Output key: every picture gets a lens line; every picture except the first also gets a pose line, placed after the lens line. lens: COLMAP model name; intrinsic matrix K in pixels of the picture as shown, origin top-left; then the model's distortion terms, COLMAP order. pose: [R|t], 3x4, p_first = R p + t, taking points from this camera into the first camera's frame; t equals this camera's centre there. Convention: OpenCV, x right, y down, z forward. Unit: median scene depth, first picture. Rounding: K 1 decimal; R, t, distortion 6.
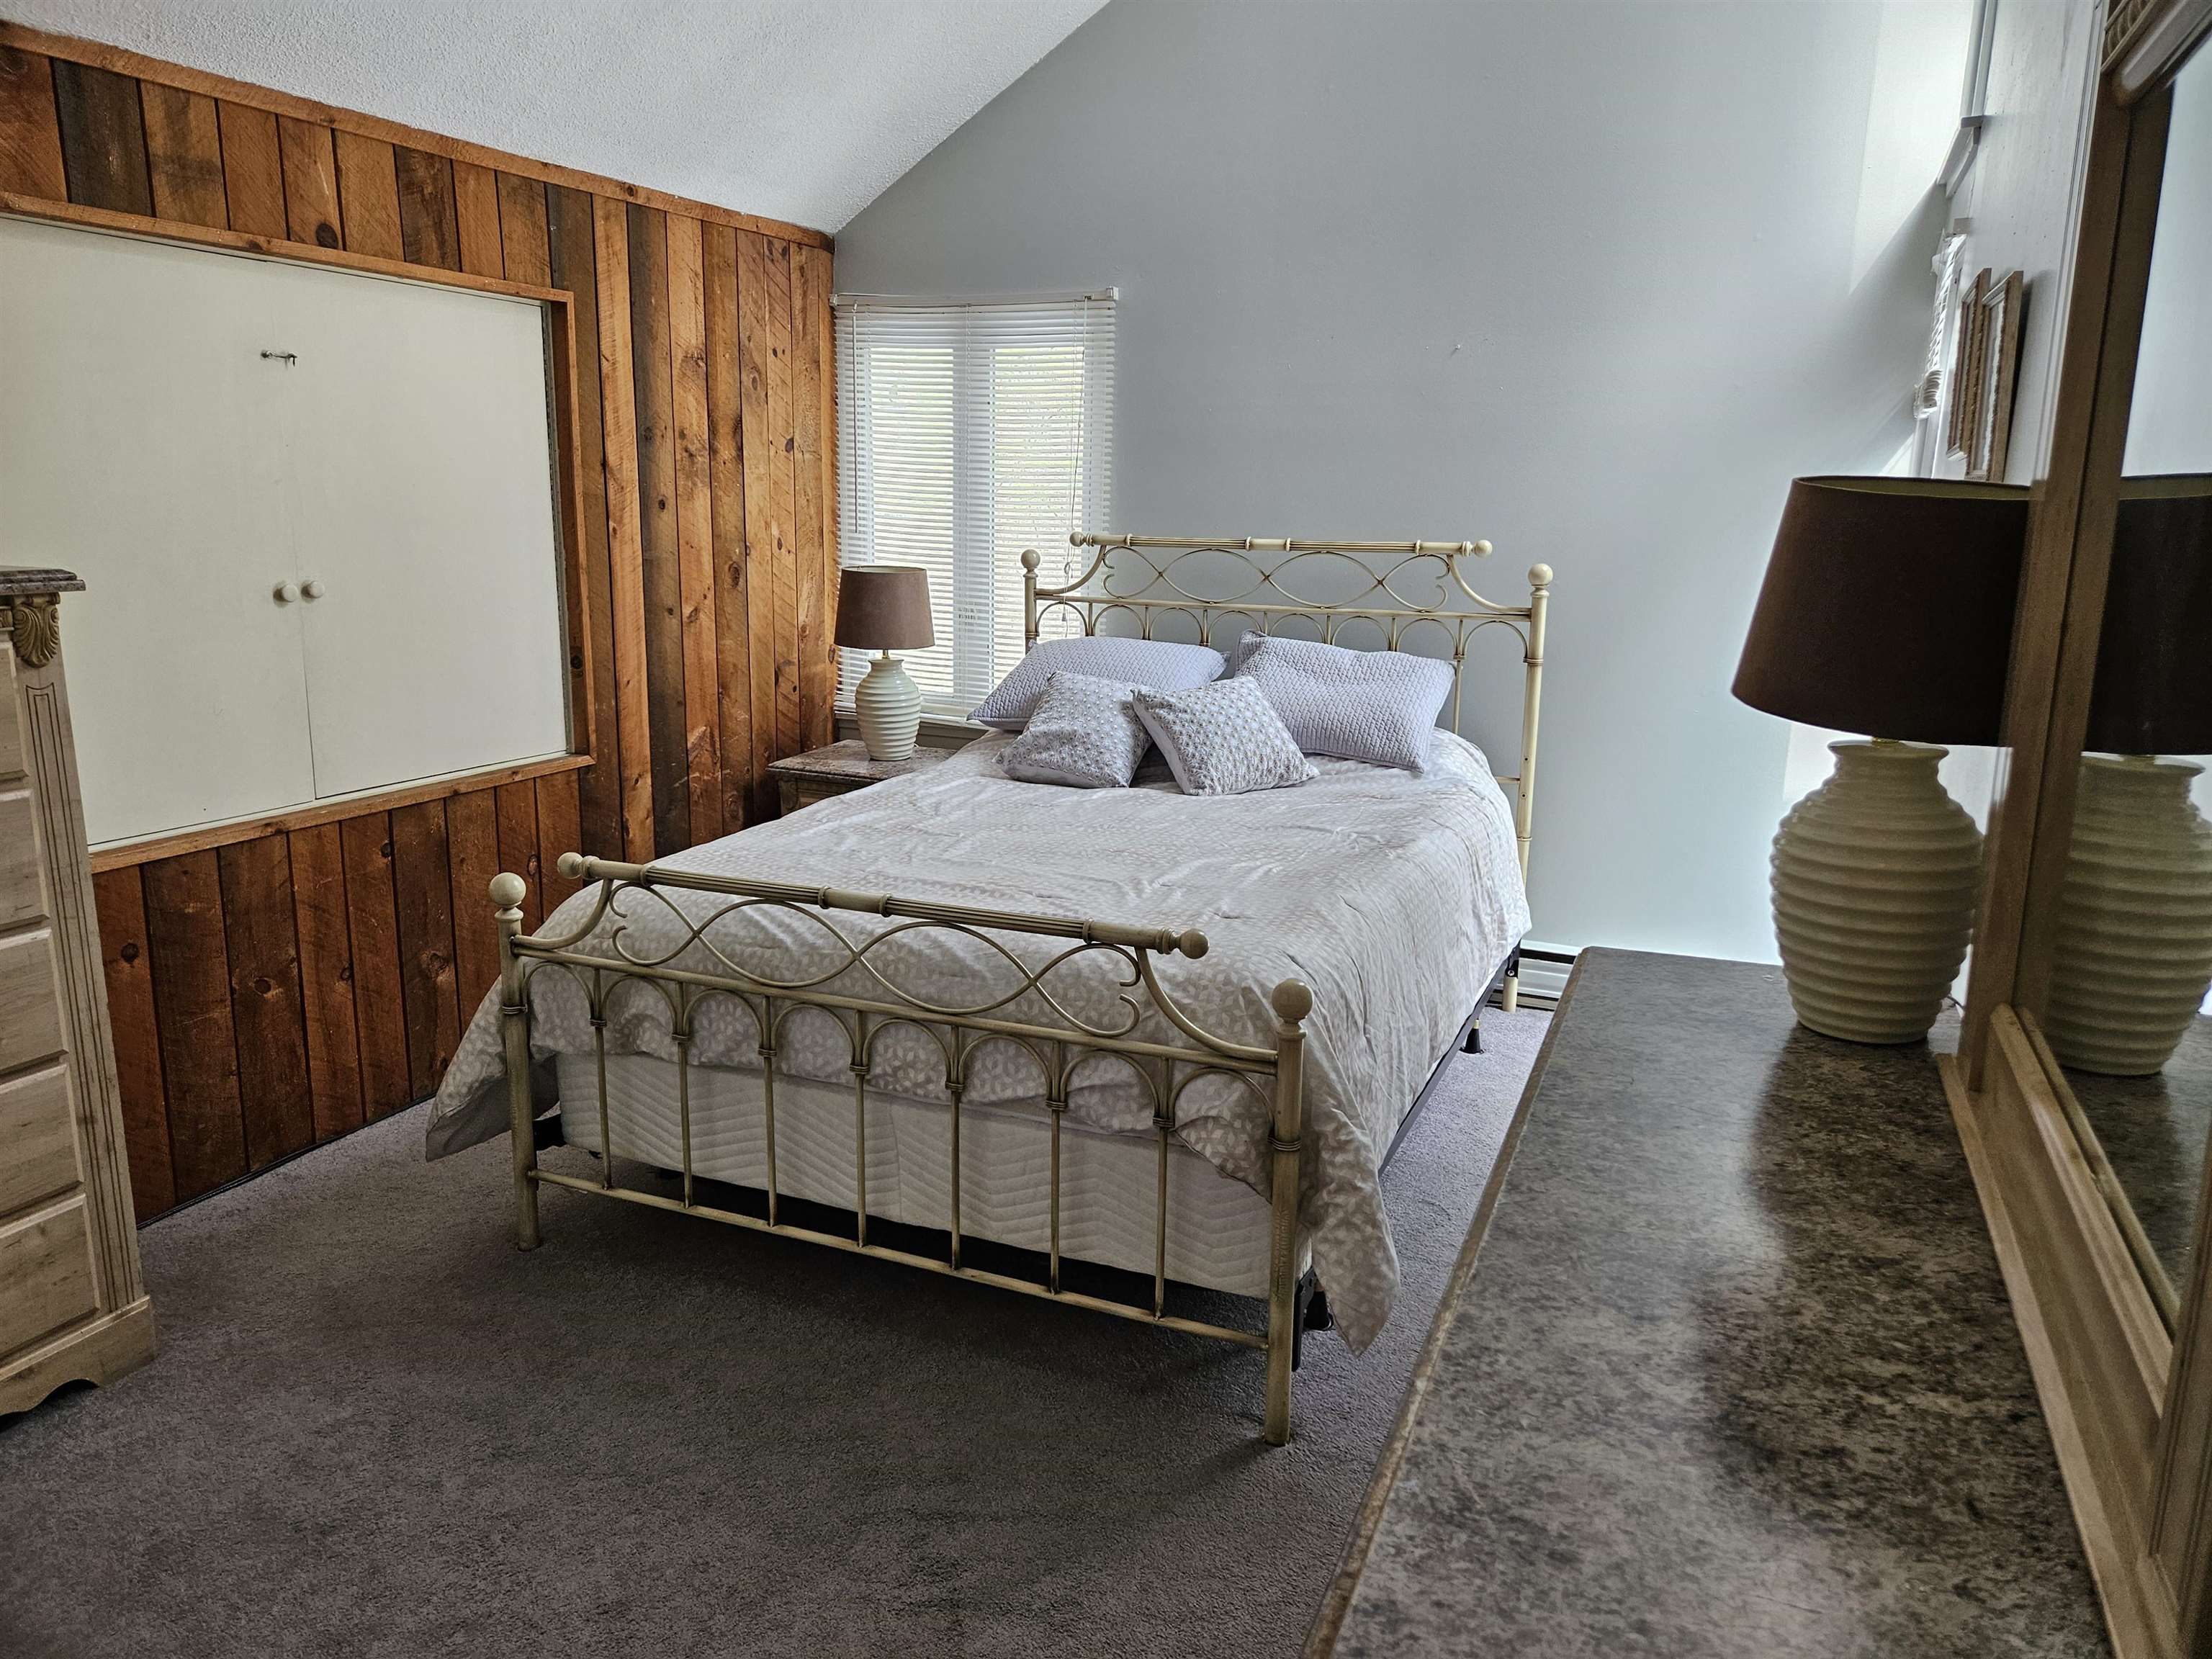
lens RADIAL K [[1473.2, 0, 1095.8], [0, 1473.2, 821.3], [0, 0, 1]] dist [0.077169, -0.064004]
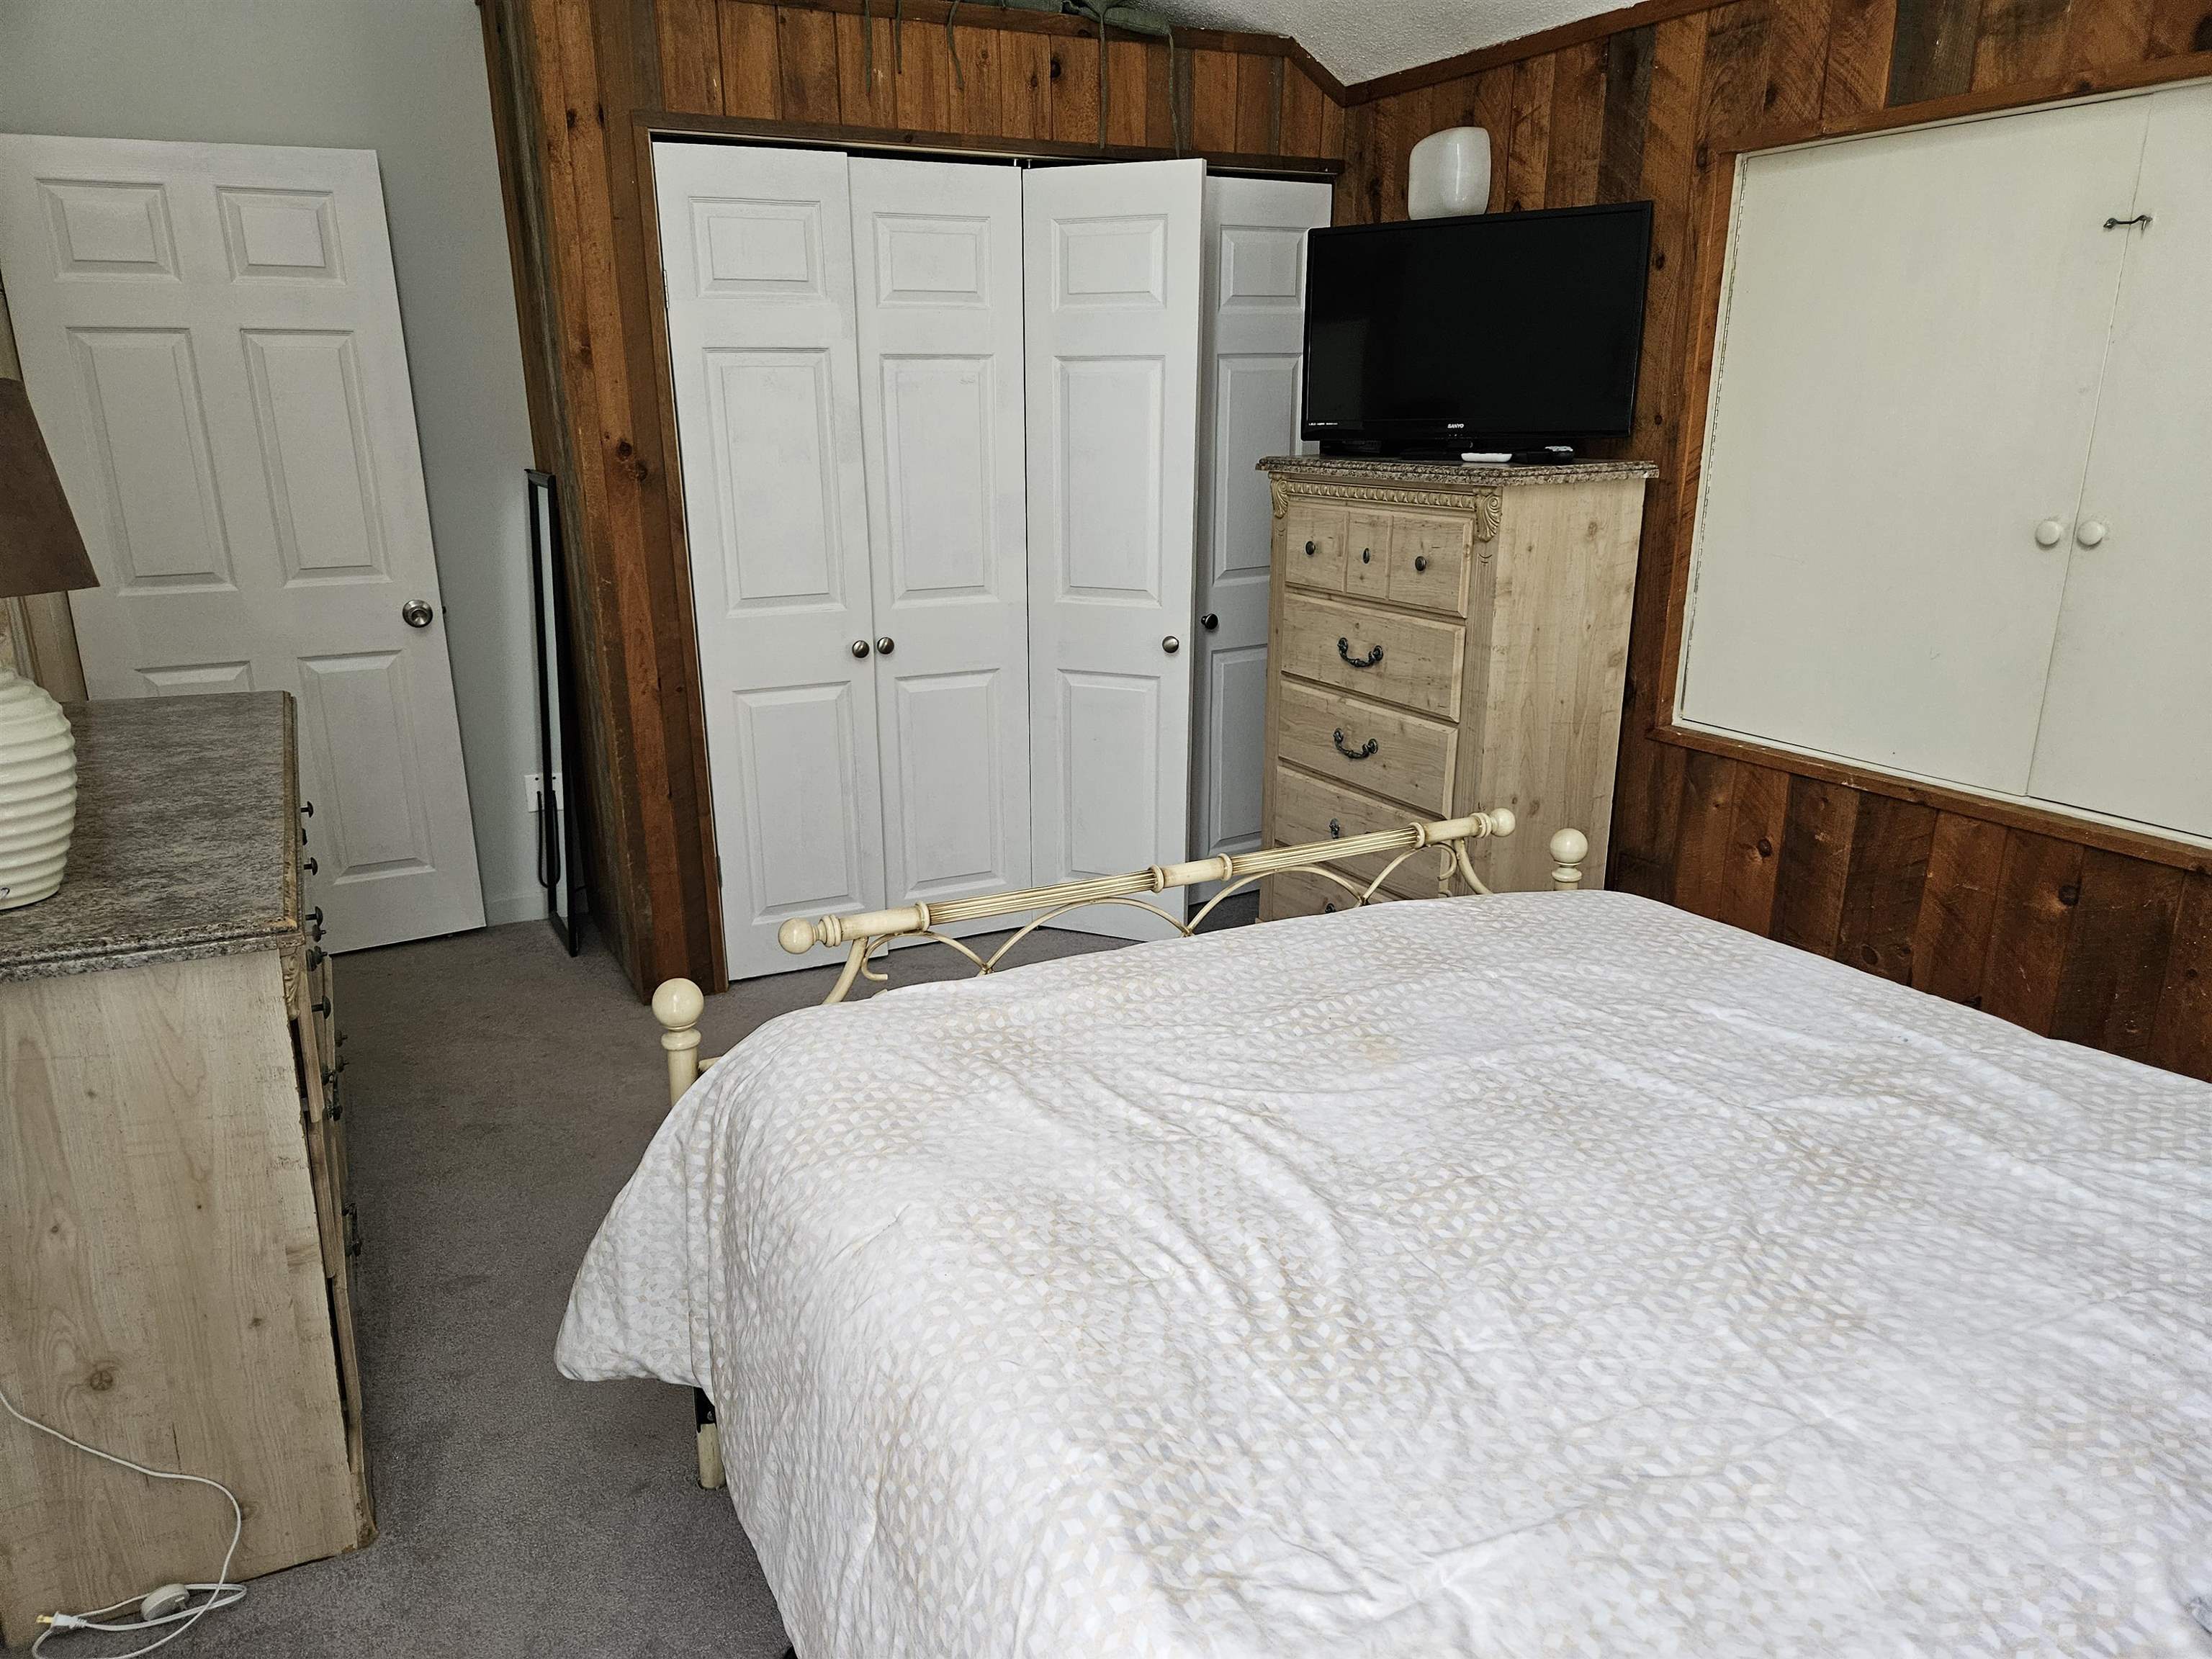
lens RADIAL K [[1473.2, 0, 1087.8], [0, 1473.2, 838.5], [0, 0, 1]] dist [0.077169, -0.064004]
pose [[-0.626487, 0.213195, -0.749708, 0.447687], [-0.170704, 0.900983, 0.398860, -0.258150], [0.760509, 0.377859, -0.528061, 1.189980]]
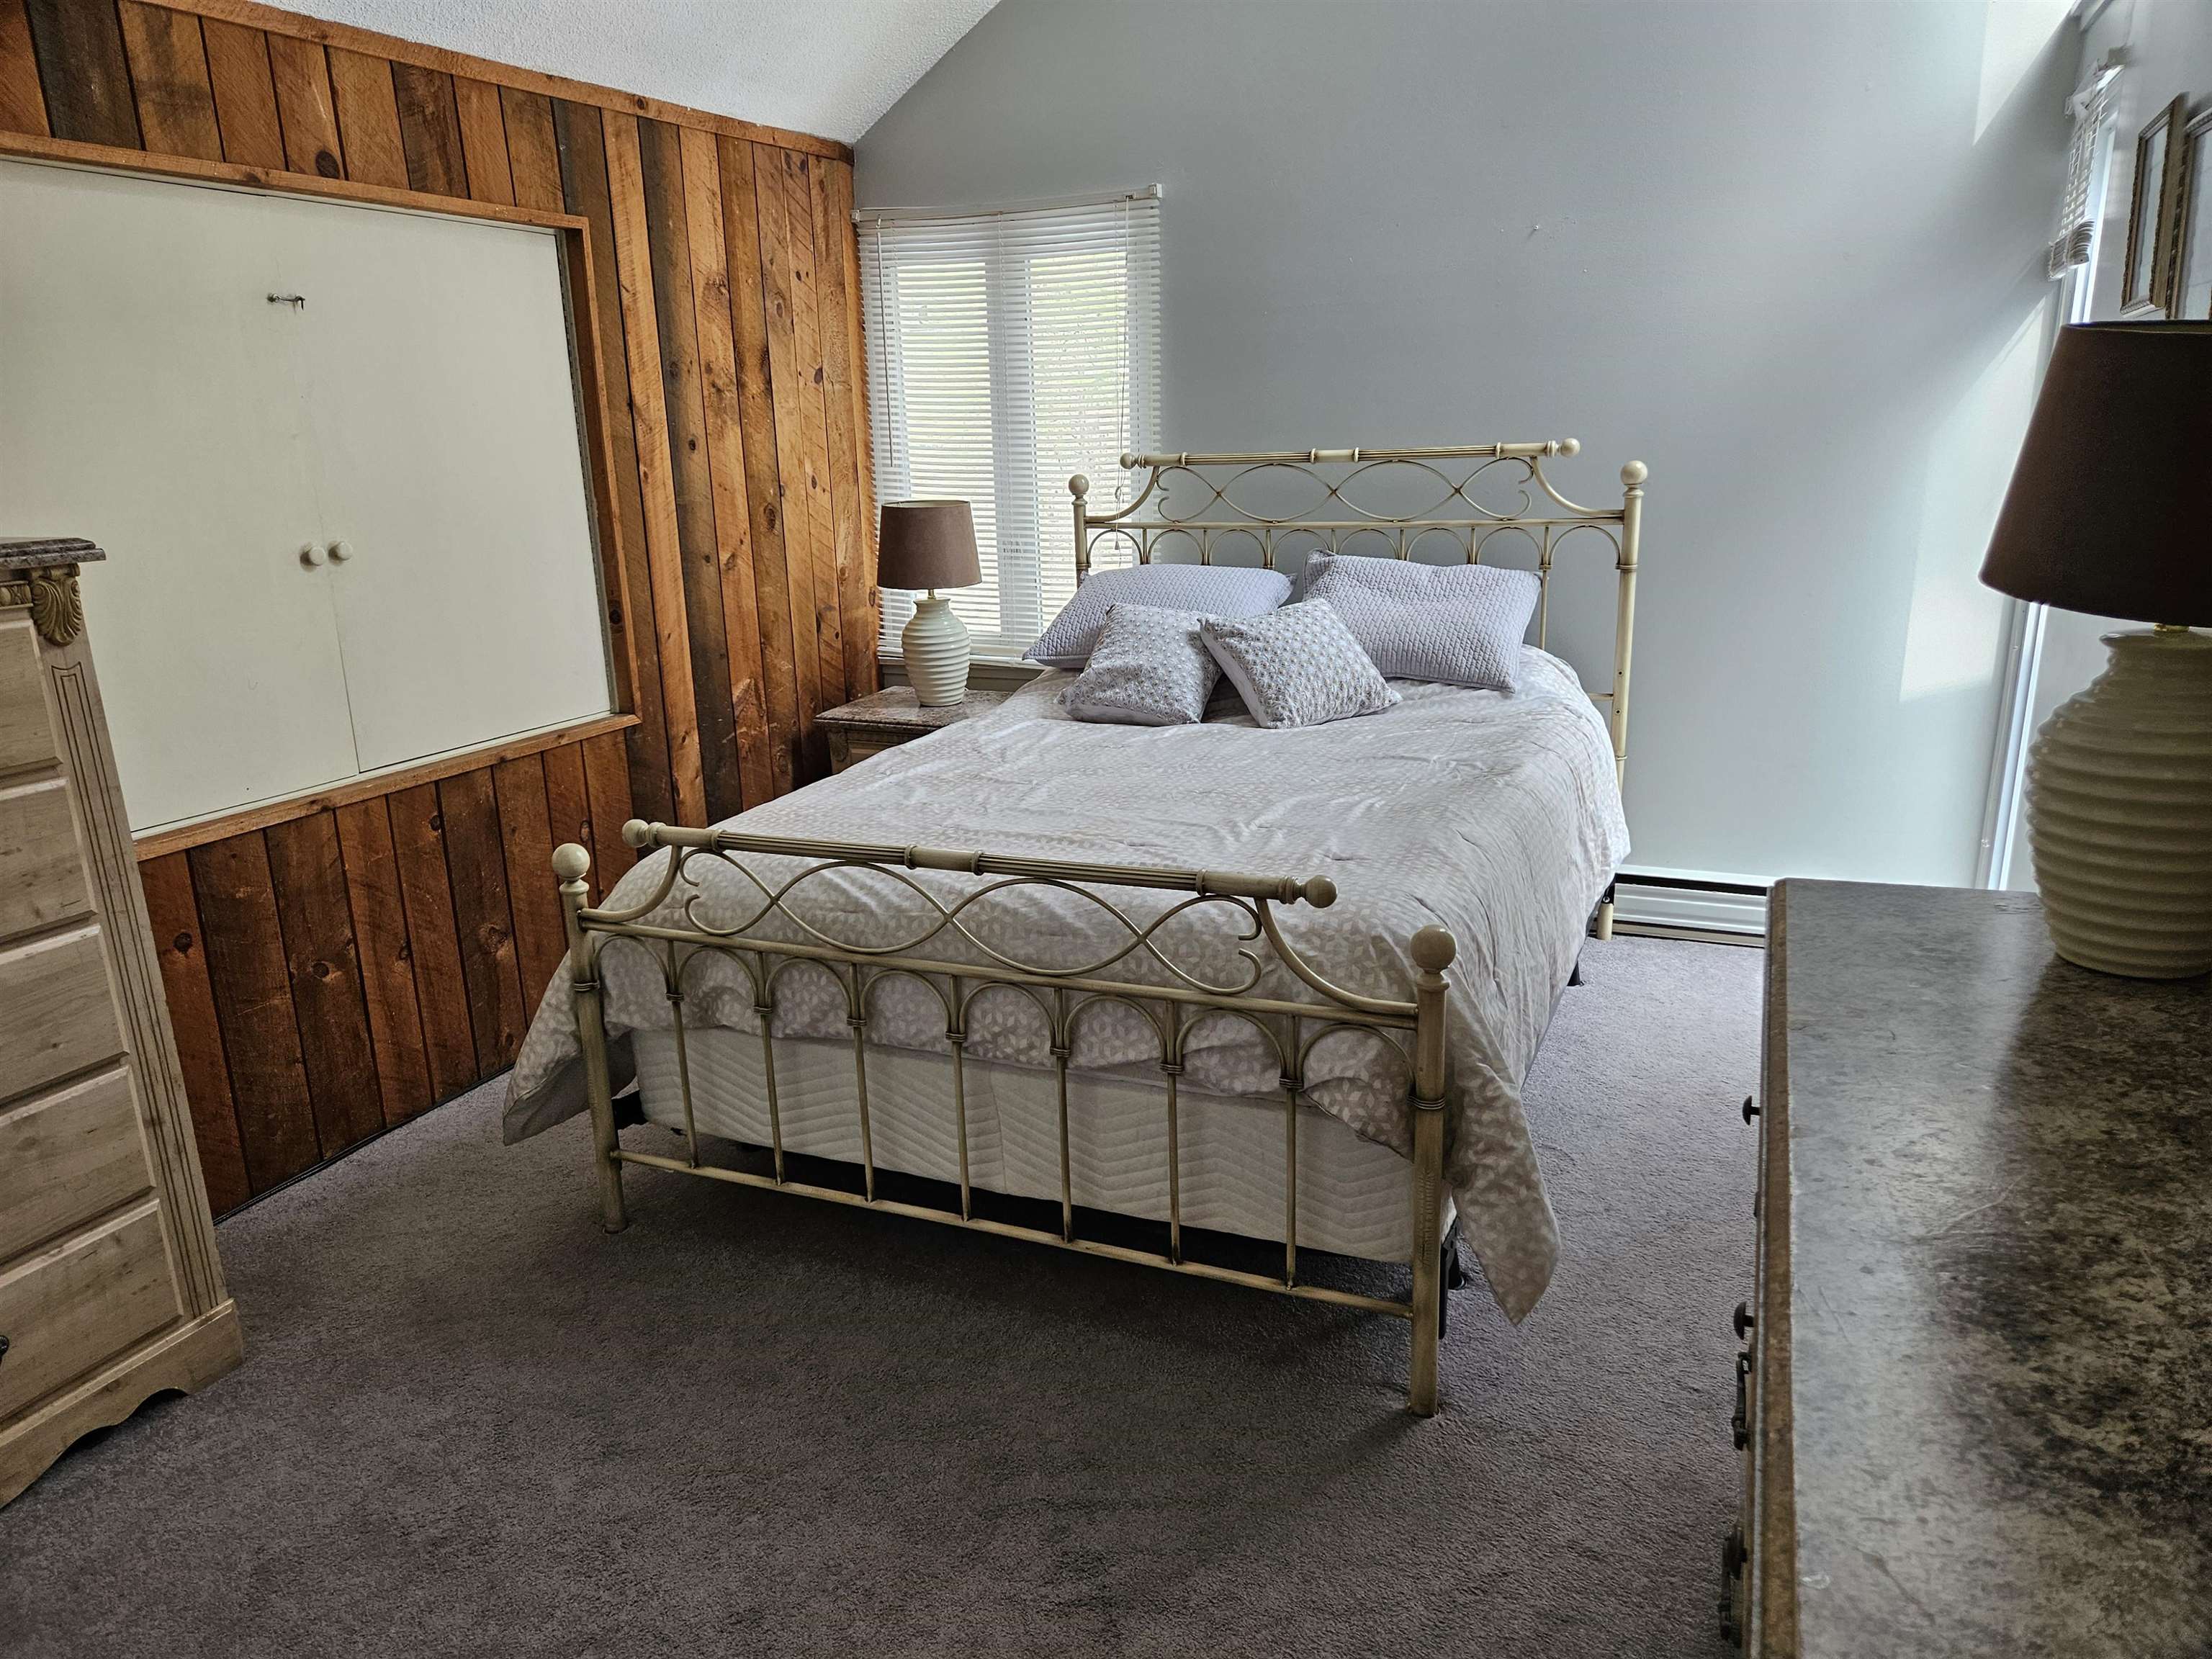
lens RADIAL K [[1473.2, 0, 1083.8], [0, 1473.2, 846.8], [0, 0, 1]] dist [0.077169, -0.064004]
pose [[0.998790, -0.043219, -0.023448, -0.044441], [0.044552, 0.997223, 0.059671, -0.004711], [0.020804, -0.060644, 0.997943, 0.061775]]
